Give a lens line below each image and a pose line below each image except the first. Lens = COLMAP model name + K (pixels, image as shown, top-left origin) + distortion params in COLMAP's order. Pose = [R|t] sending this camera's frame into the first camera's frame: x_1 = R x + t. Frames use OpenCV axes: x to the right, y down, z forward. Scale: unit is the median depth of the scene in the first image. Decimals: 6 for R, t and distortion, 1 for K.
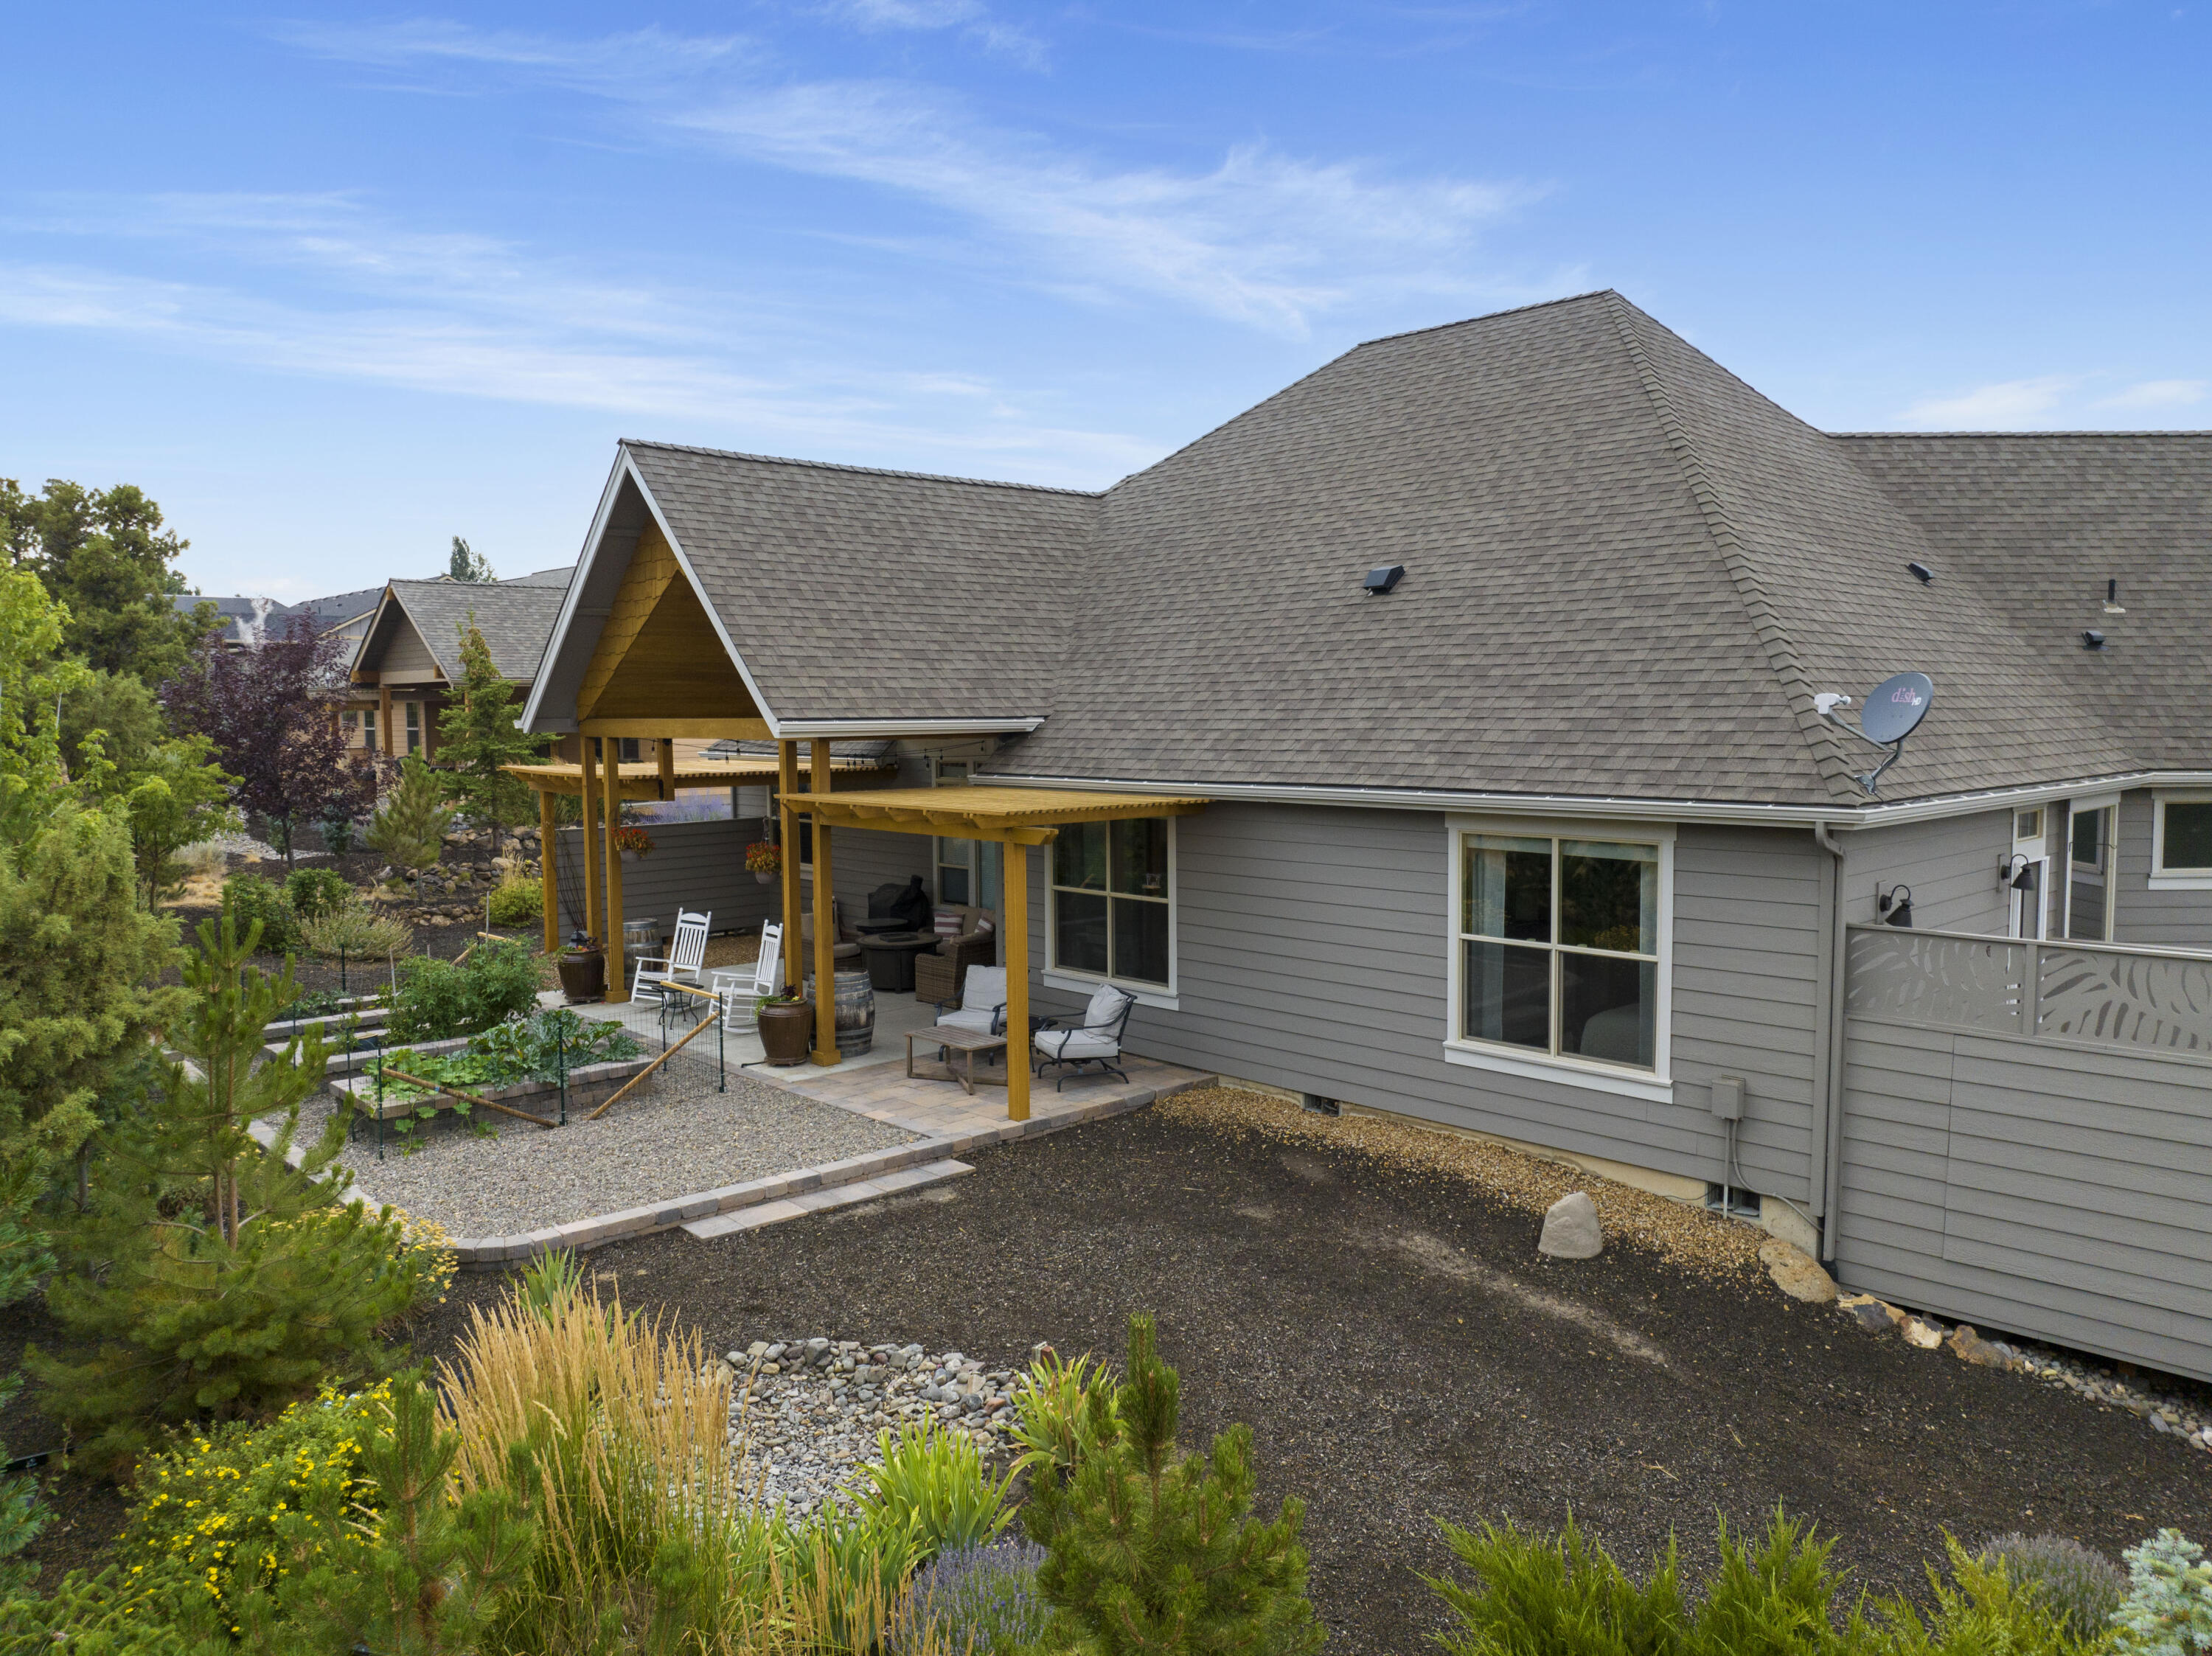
lens RADIAL K [[1555.1, 0, 1107.3], [0, 1555.1, 835.6], [0, 0, 1]] dist [-0.036534, -0.006693]
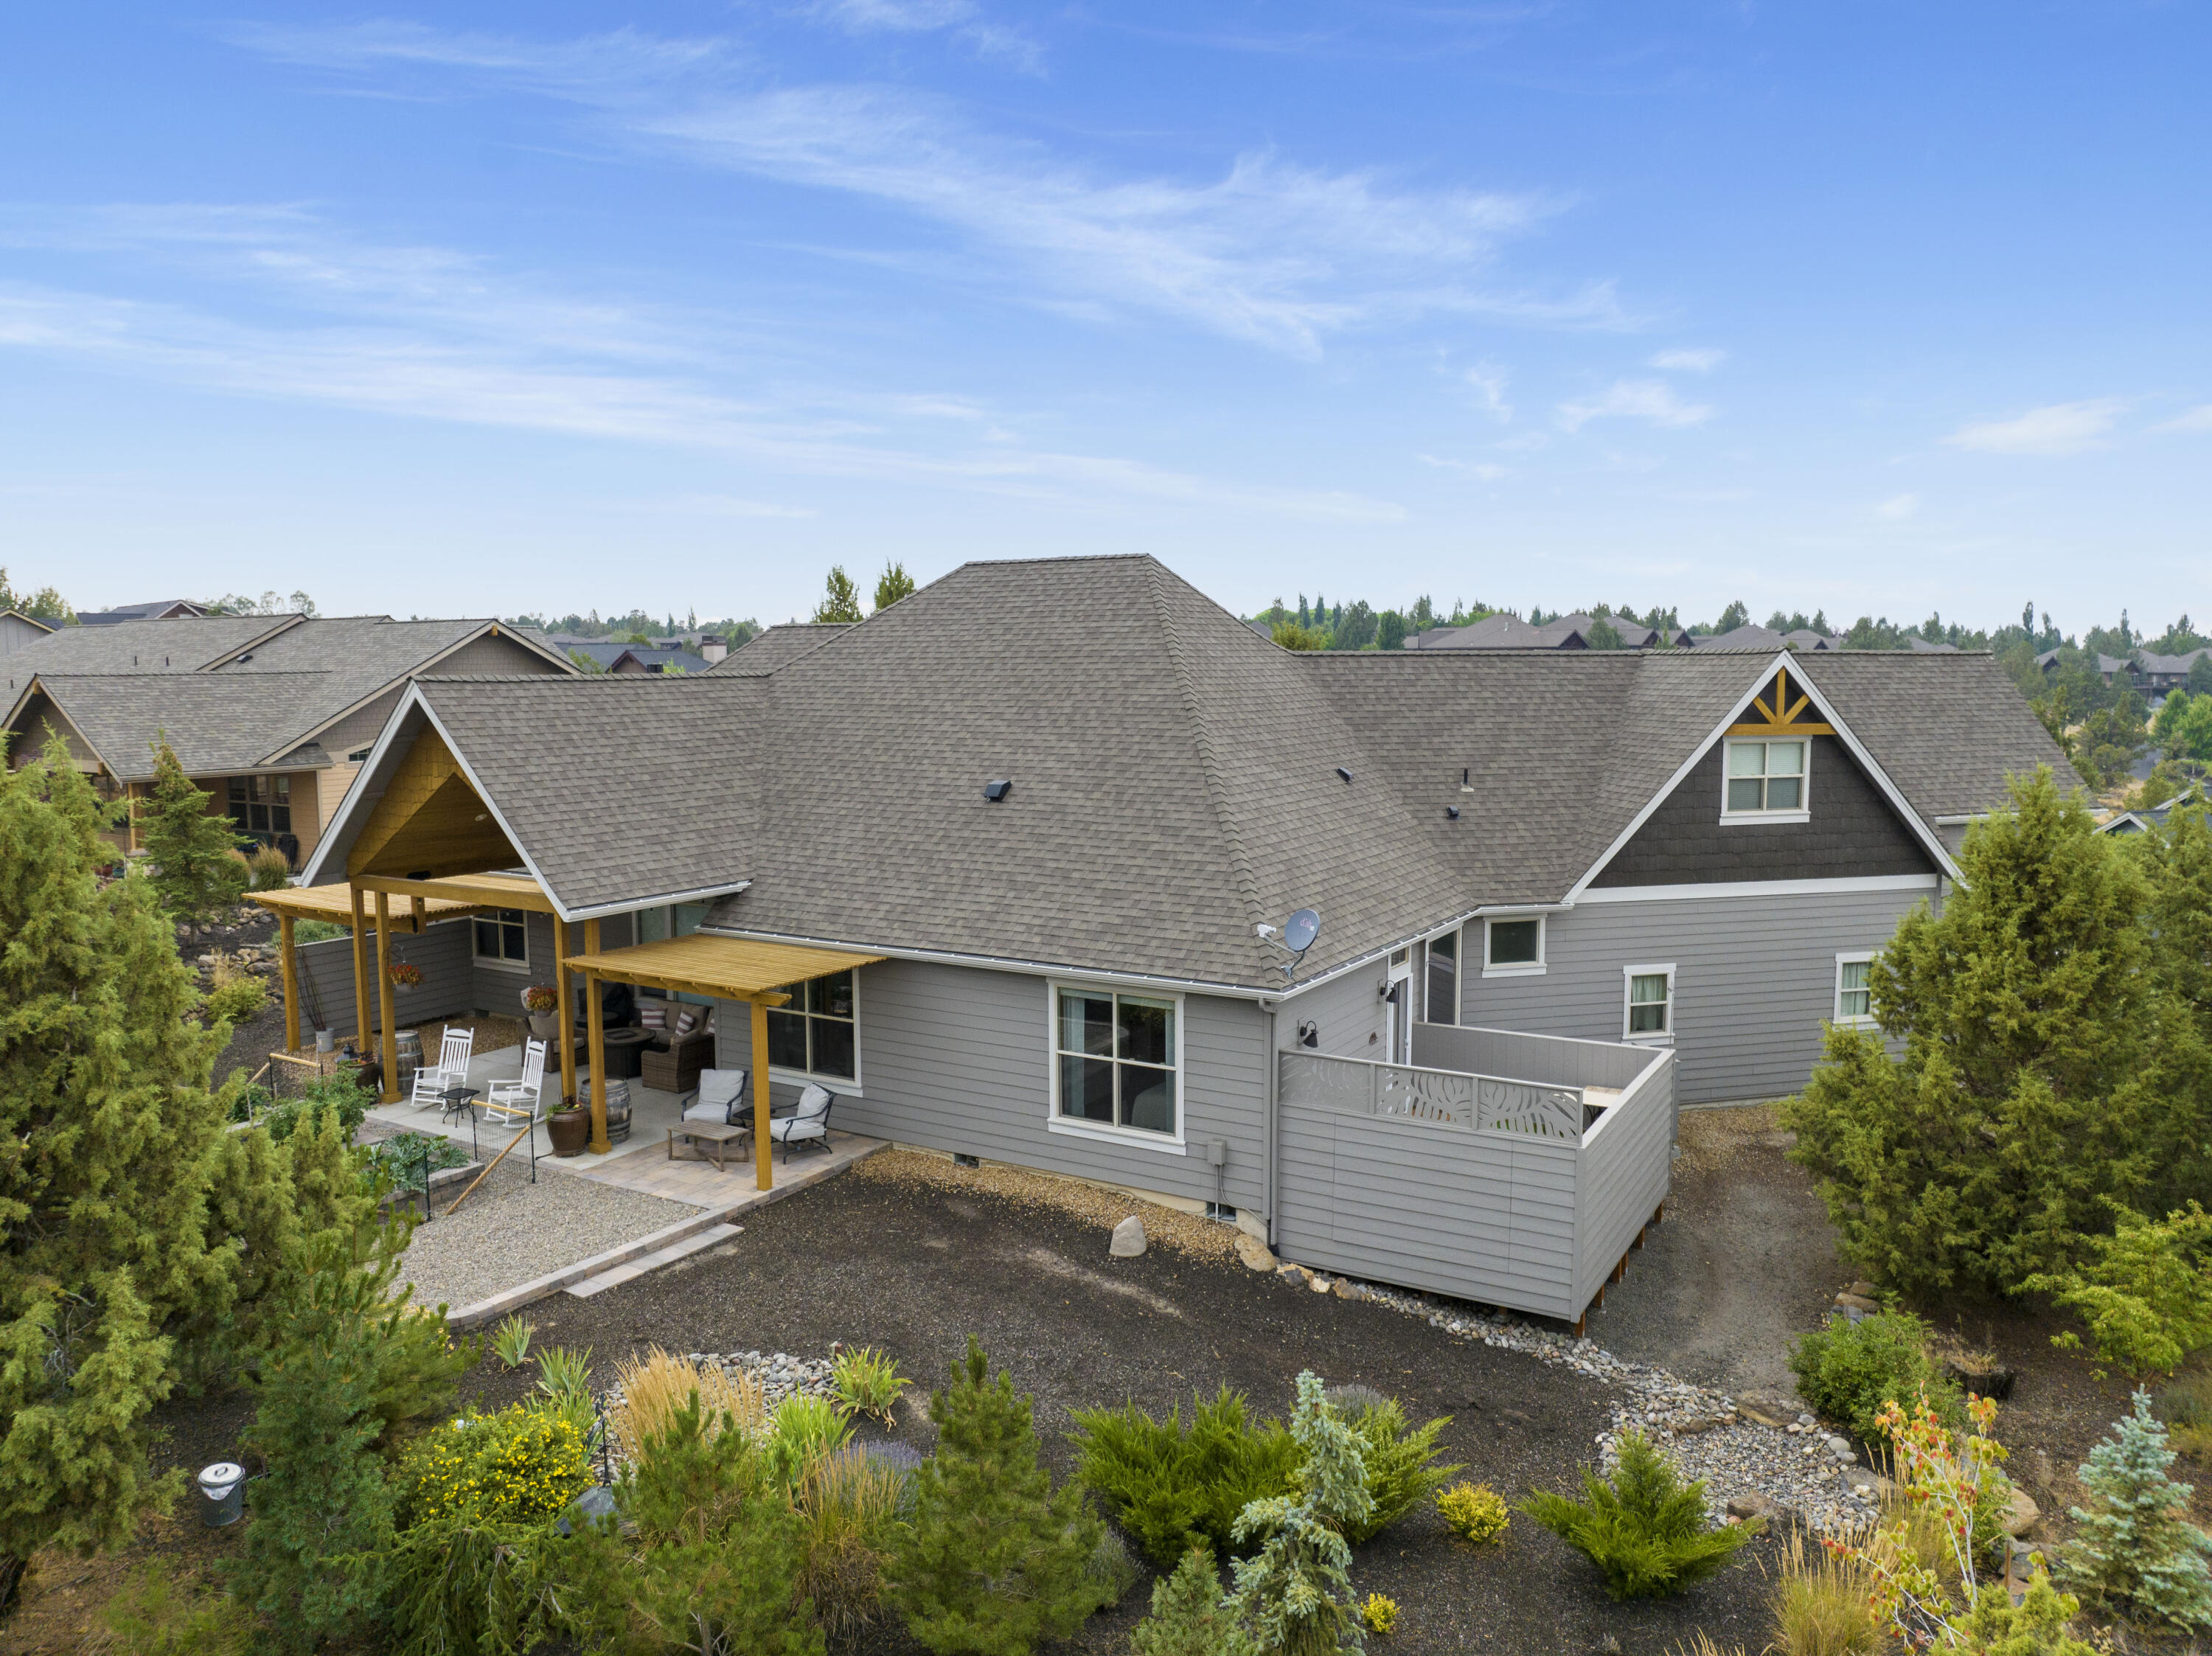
lens RADIAL K [[1555.1, 0, 1110.8], [0, 1555.1, 831.1], [0, 0, 1]] dist [-0.036534, -0.006693]
pose [[0.961110, -0.023830, 0.275134, -0.143377], [0.017395, 0.999516, 0.025804, -0.194636], [-0.275616, -0.020015, 0.961059, -0.506185]]
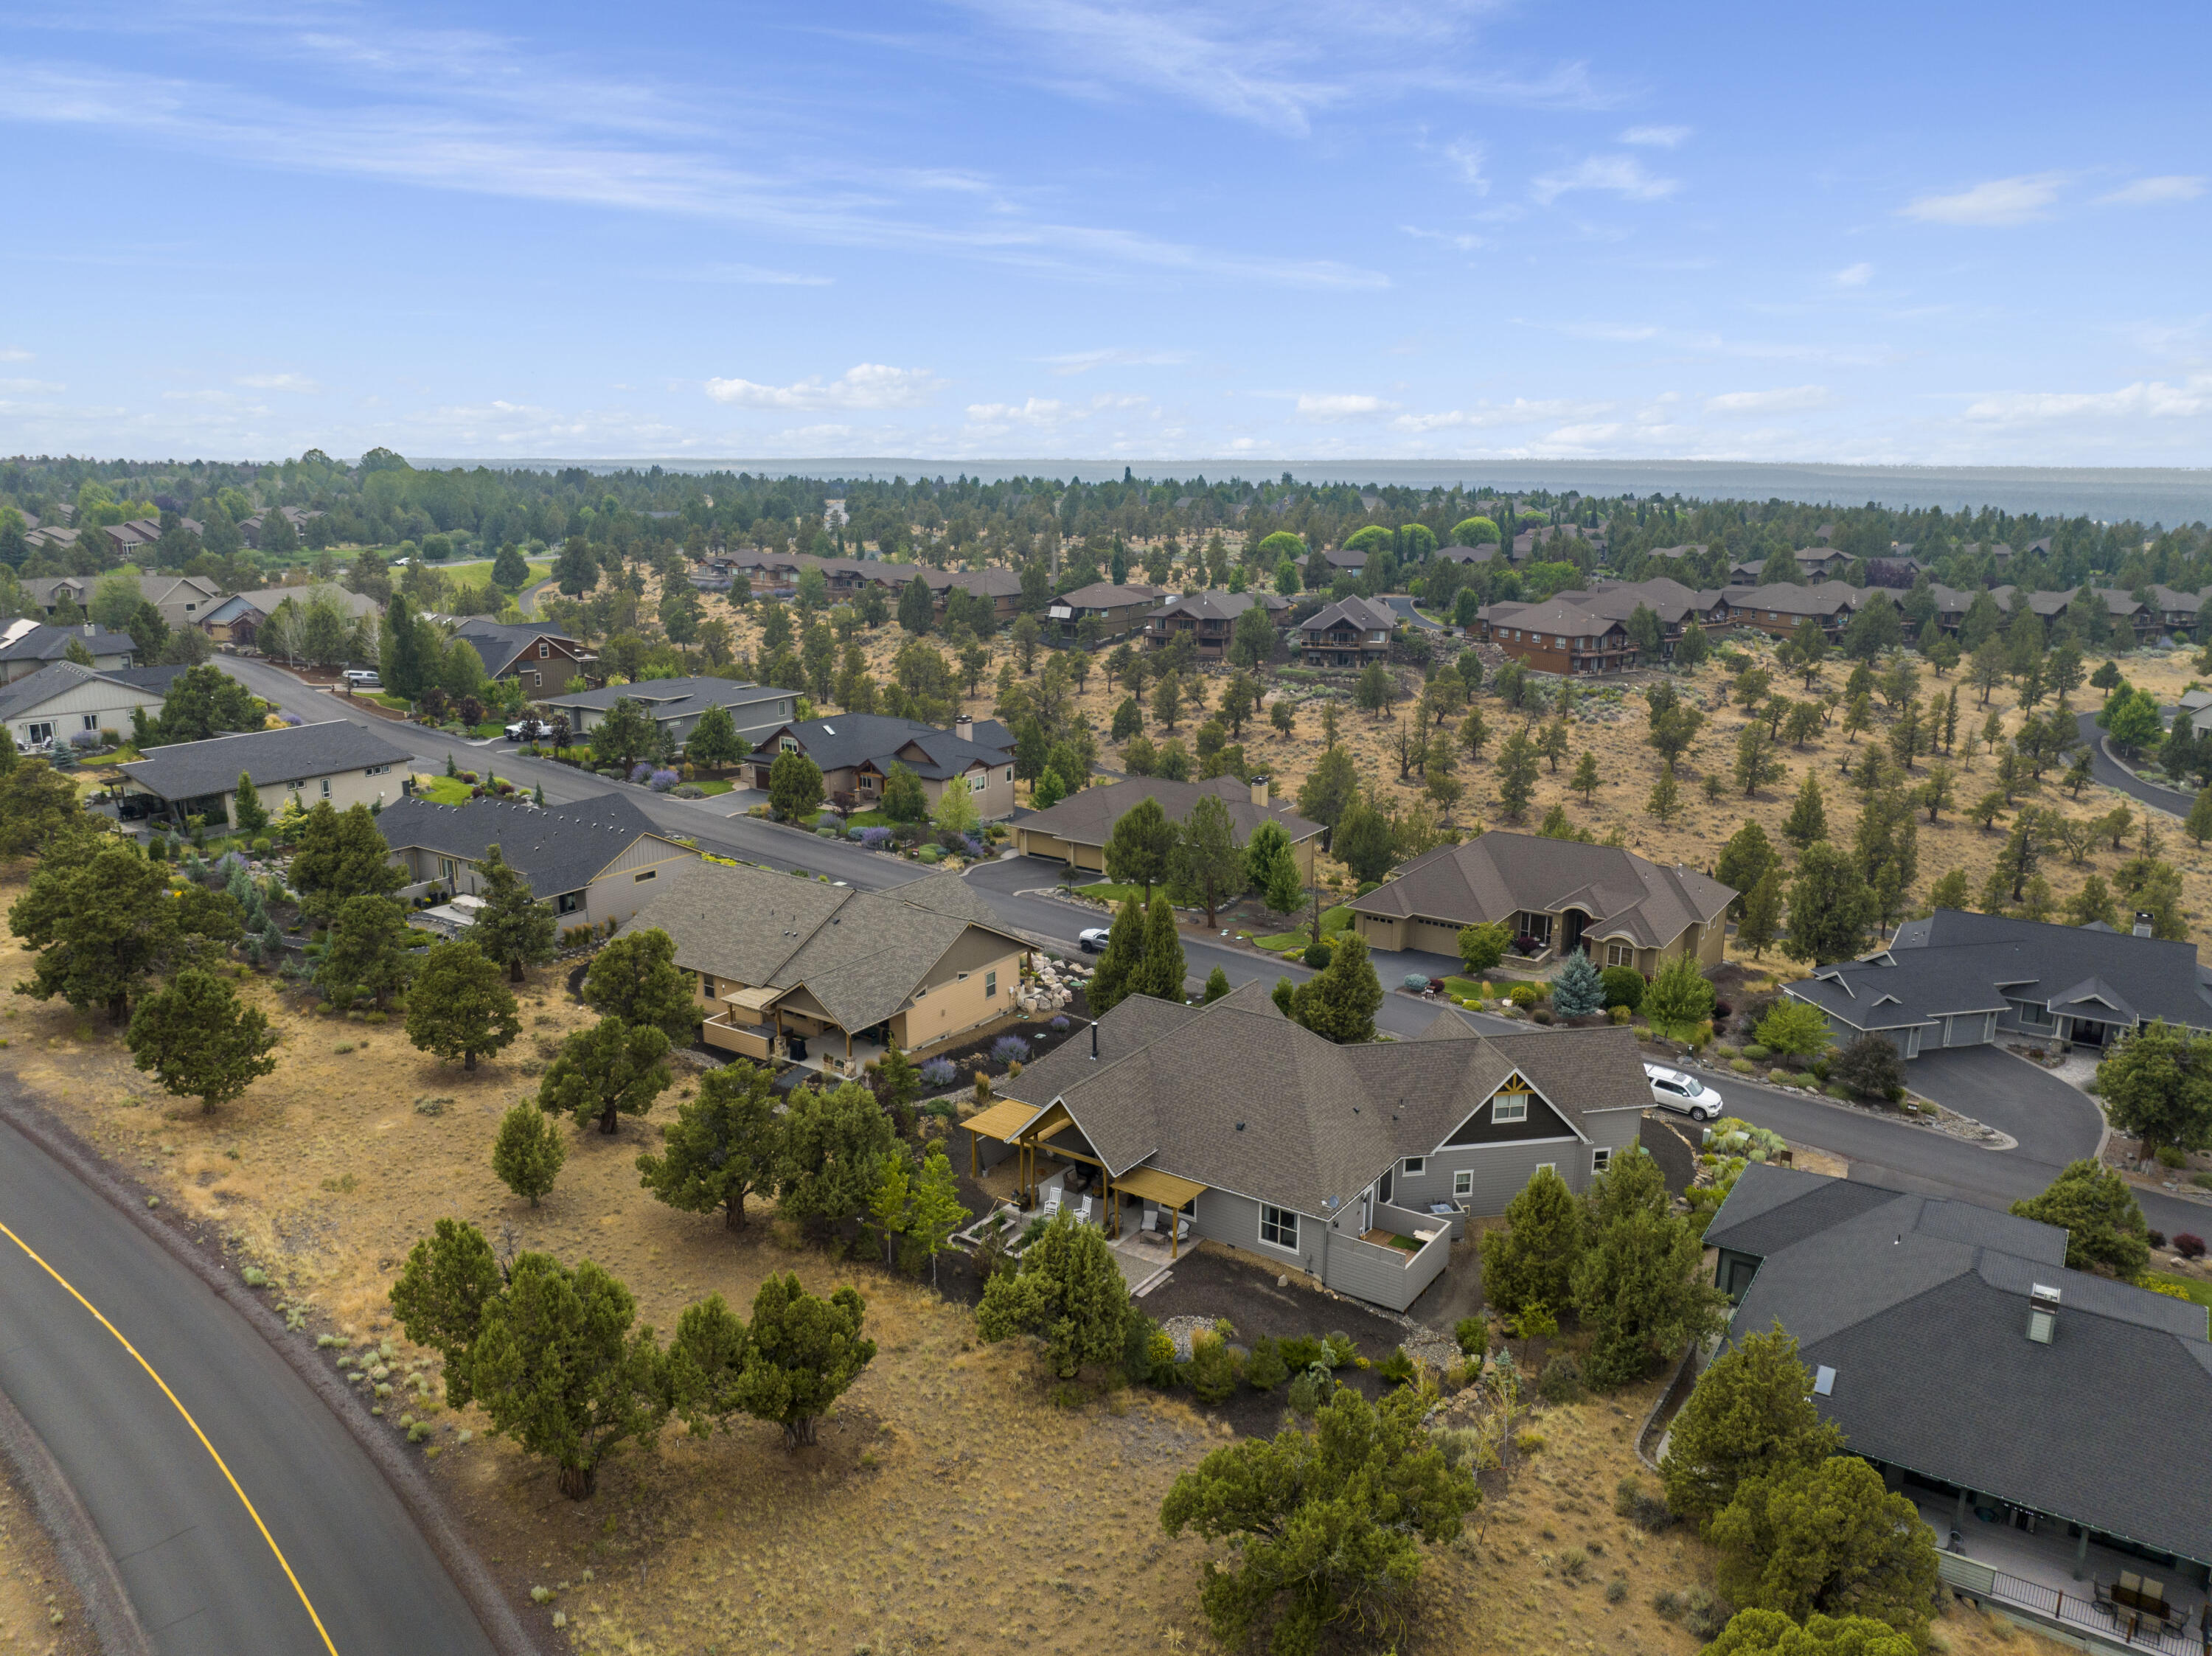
lens RADIAL K [[1555.1, 0, 1100.4], [0, 1555.1, 829.5], [0, 0, 1]] dist [-0.036534, -0.006693]
pose [[0.977878, -0.040944, 0.205128, -1.314735], [0.008022, 0.987275, 0.158820, -2.060461], [-0.209021, -0.153661, 0.965763, -3.714060]]
